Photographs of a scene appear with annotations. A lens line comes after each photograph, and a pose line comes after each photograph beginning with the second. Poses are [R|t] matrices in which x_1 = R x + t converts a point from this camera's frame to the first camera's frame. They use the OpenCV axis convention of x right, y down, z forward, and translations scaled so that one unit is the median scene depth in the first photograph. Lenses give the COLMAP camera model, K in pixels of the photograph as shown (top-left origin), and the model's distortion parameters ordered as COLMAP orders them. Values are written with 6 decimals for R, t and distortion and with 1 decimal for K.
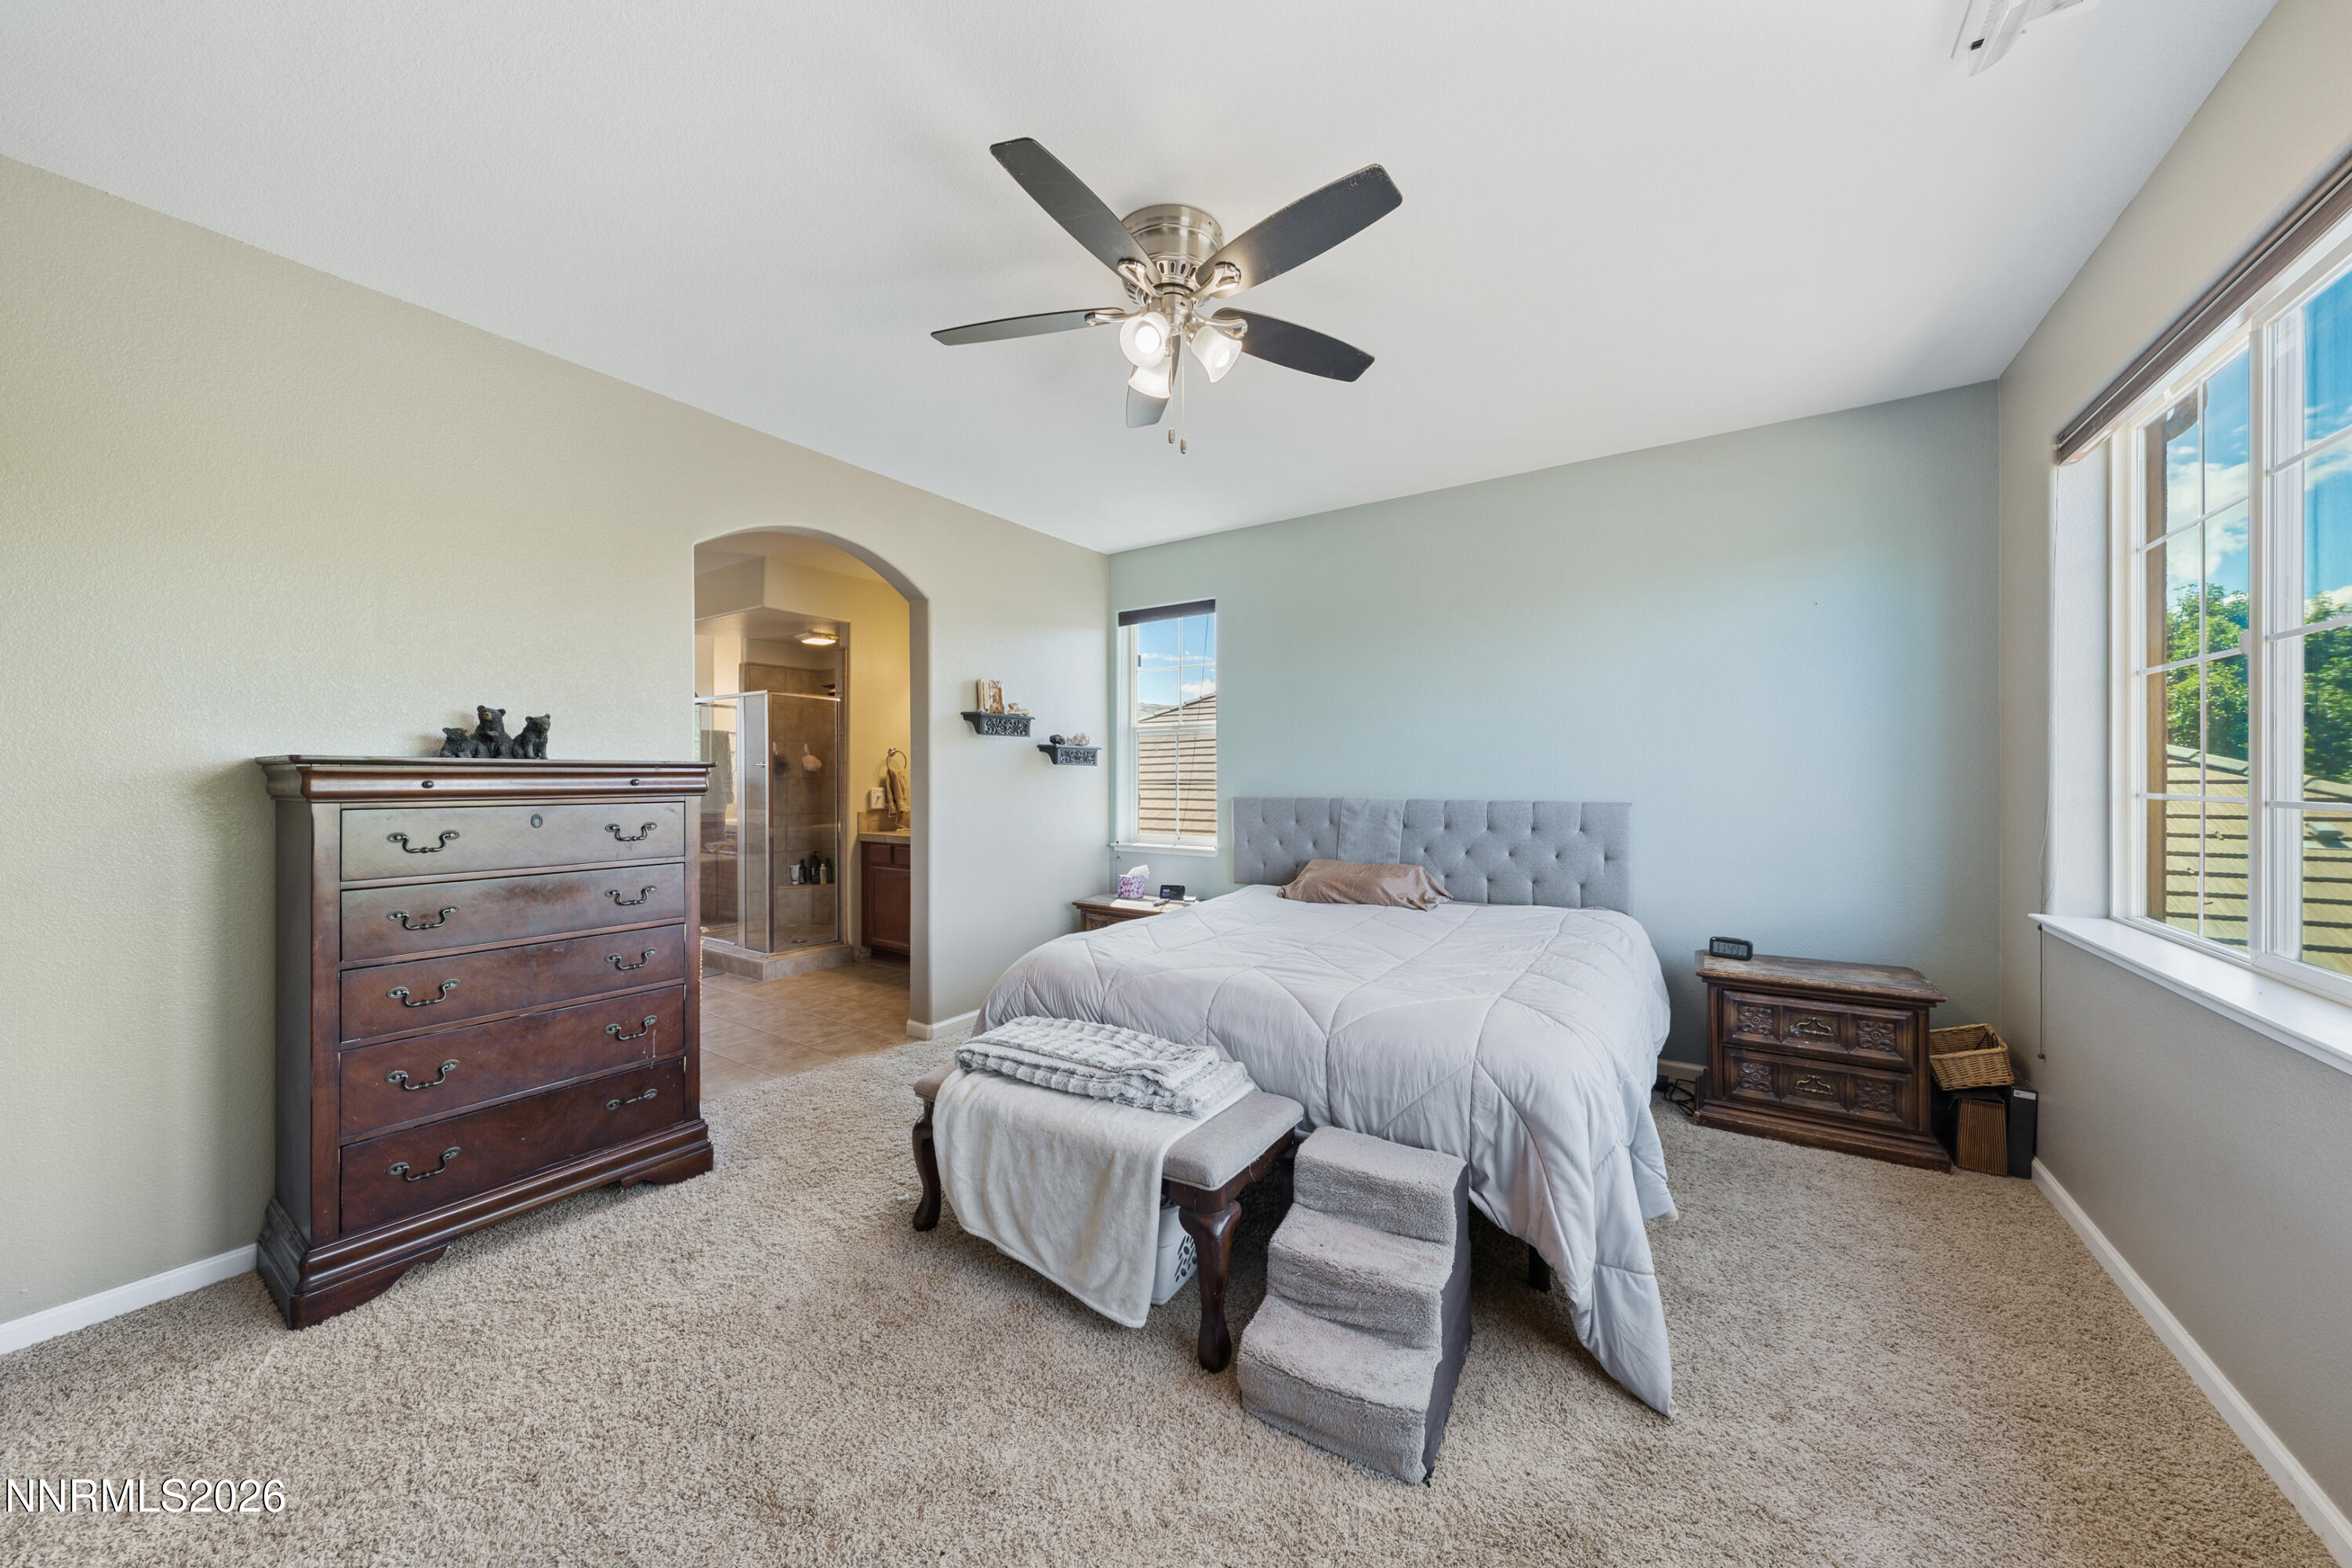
lens RADIAL K [[799.4, 0, 1186.1], [0, 799.4, 779.2], [0, 0, 1]] dist [0.000048, 0.000225]
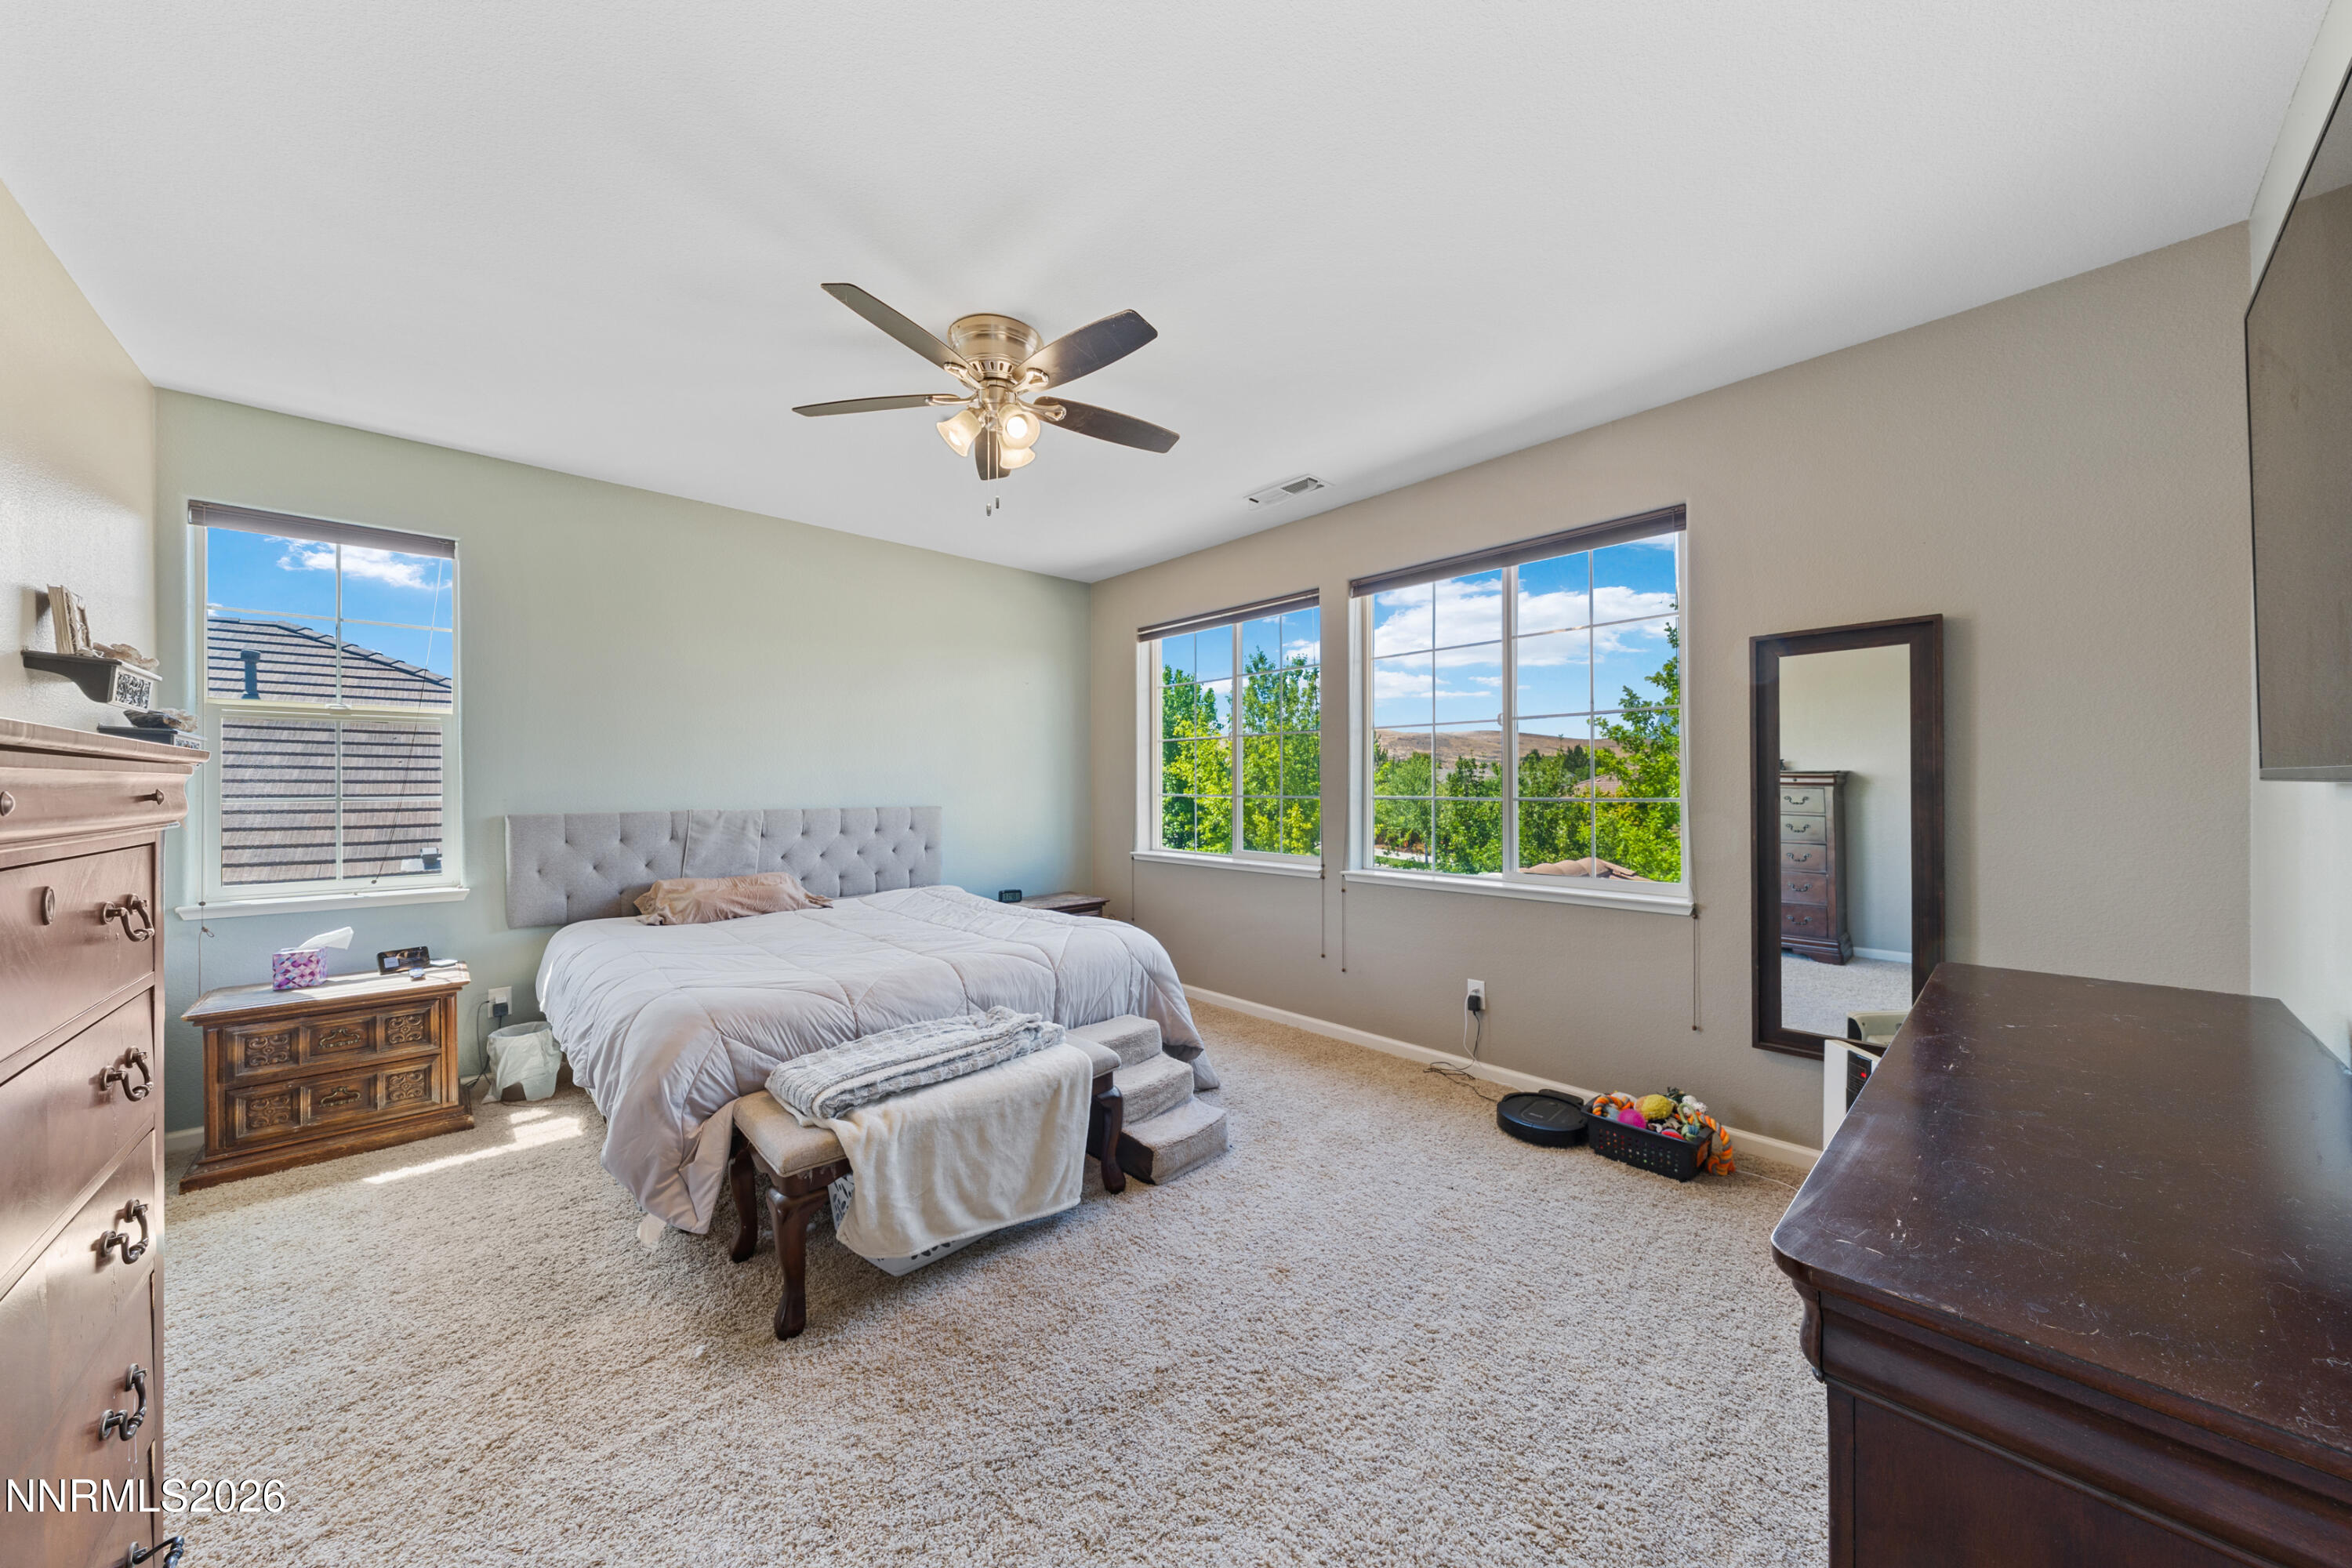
lens RADIAL K [[799.4, 0, 1180.5], [0, 799.4, 787.9], [0, 0, 1]] dist [0.000048, 0.000225]
pose [[0.231677, -0.000023, 0.972793, -0.946317], [0.007309, 0.999972, -0.001717, 0.004590], [-0.972765, 0.007508, 0.231671, 0.382467]]
